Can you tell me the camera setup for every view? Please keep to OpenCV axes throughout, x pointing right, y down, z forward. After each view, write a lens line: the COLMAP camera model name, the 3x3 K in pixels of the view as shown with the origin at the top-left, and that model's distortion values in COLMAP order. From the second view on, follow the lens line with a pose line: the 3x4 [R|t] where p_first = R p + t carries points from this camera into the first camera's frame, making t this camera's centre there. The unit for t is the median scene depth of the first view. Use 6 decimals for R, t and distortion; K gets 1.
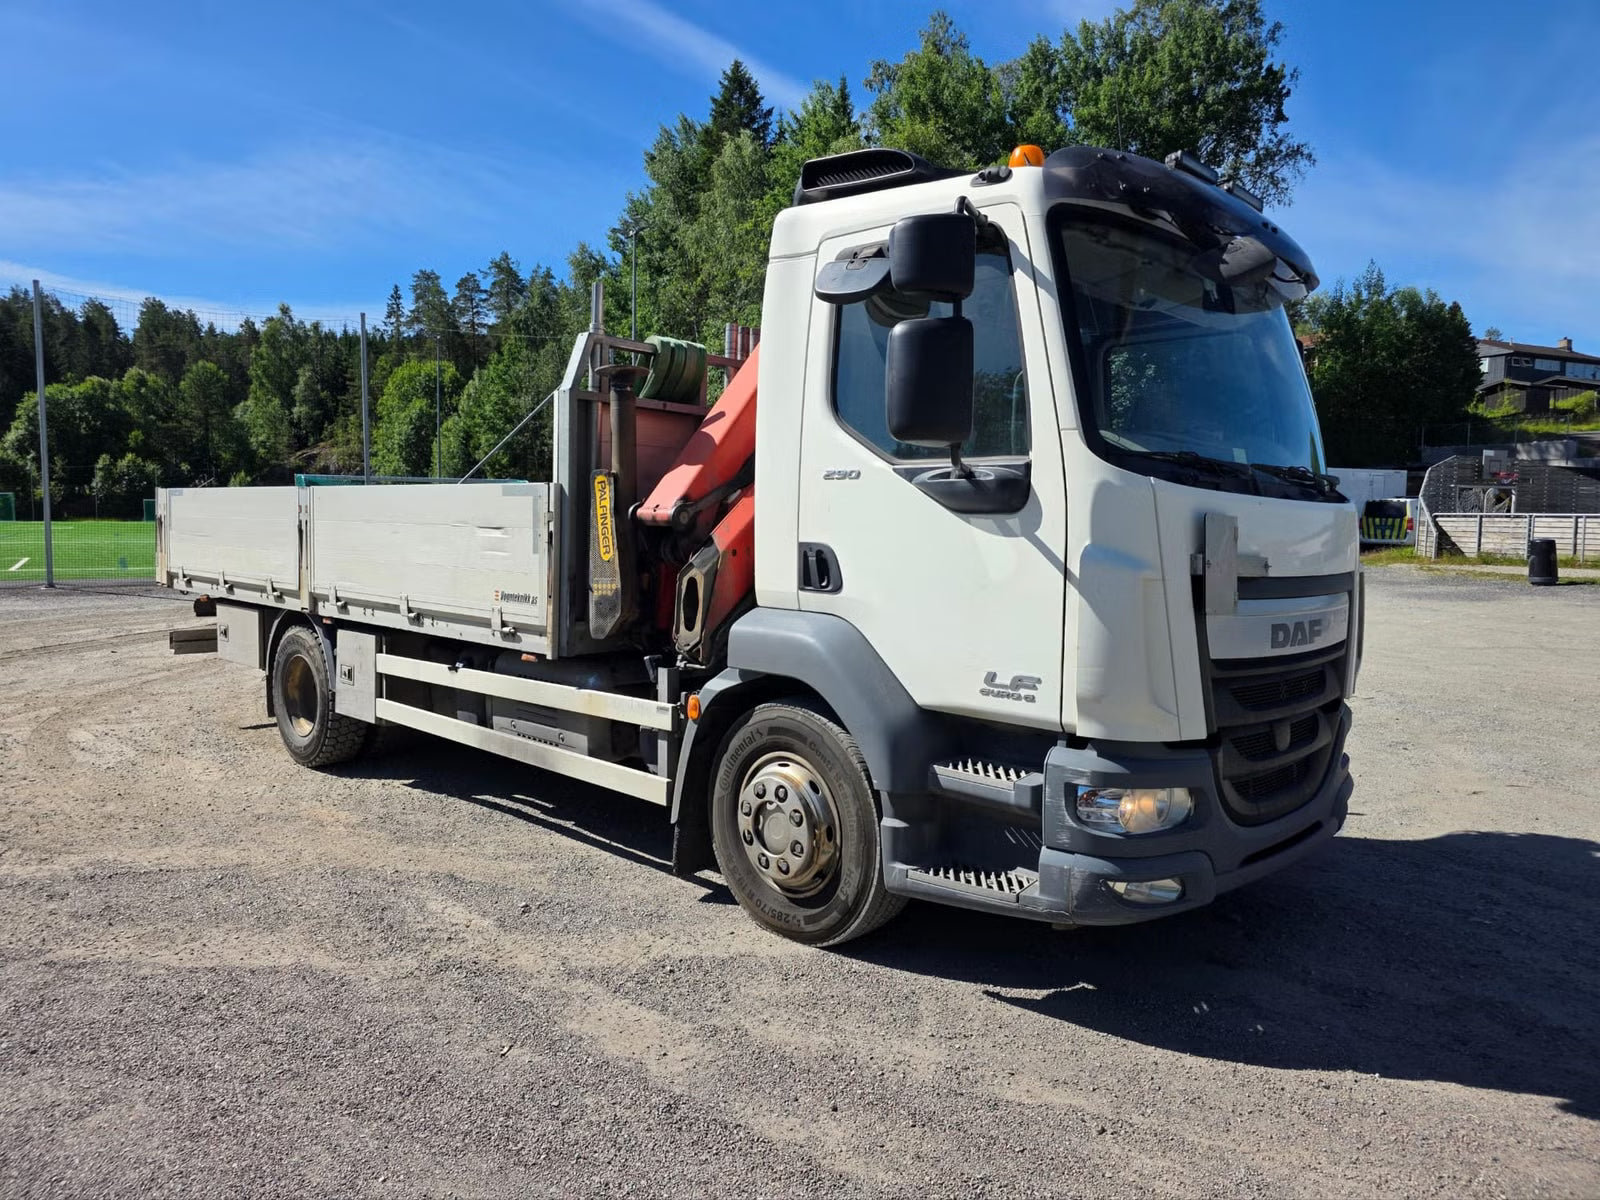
lens RADIAL K [[1069.9, 0, 800.0], [0, 1069.9, 600.0], [0, 0, 1]] dist [0.002112, 0.000036]
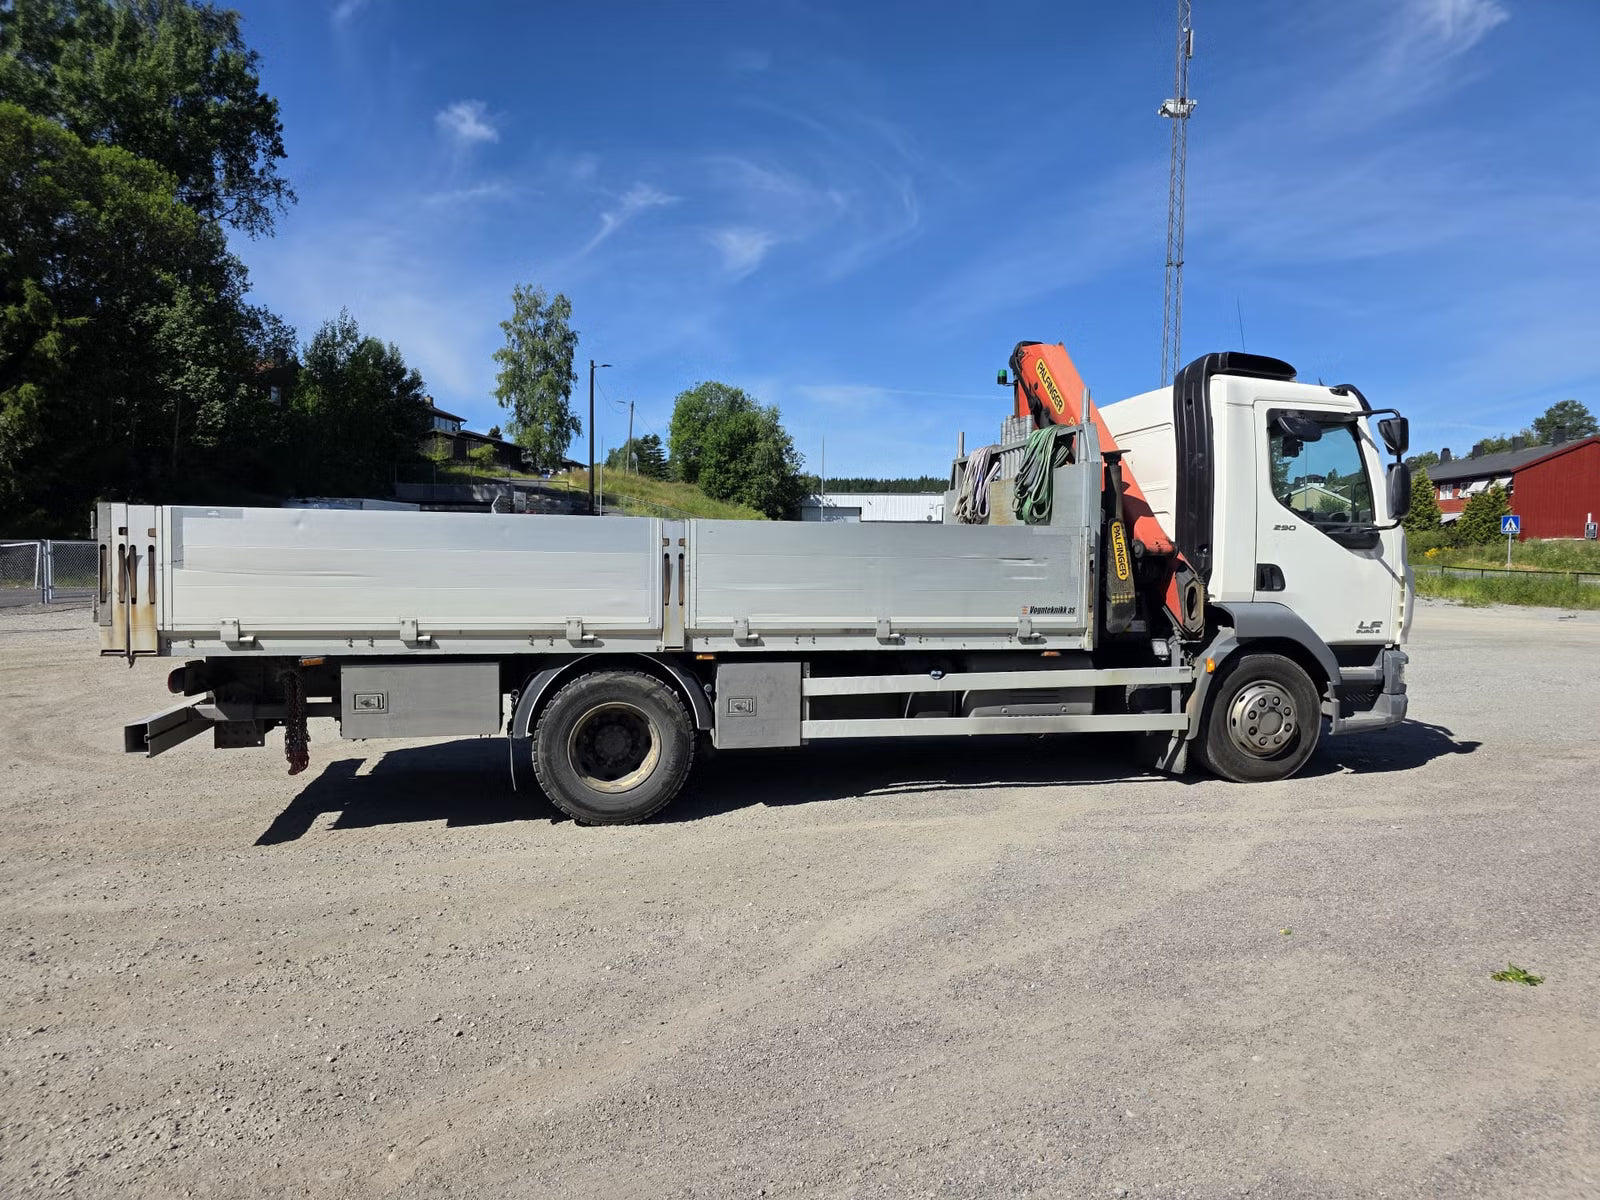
lens RADIAL K [[1074.8, 0, 799.7], [0, 1074.8, 618.9], [0, 0, 1]] dist [0.000196, 0.000226]
pose [[0.565450, -0.055440, 0.822917, -1.631535], [0.063810, 0.997688, 0.023369, -0.044632], [-0.822311, 0.039296, 0.567680, 0.507477]]
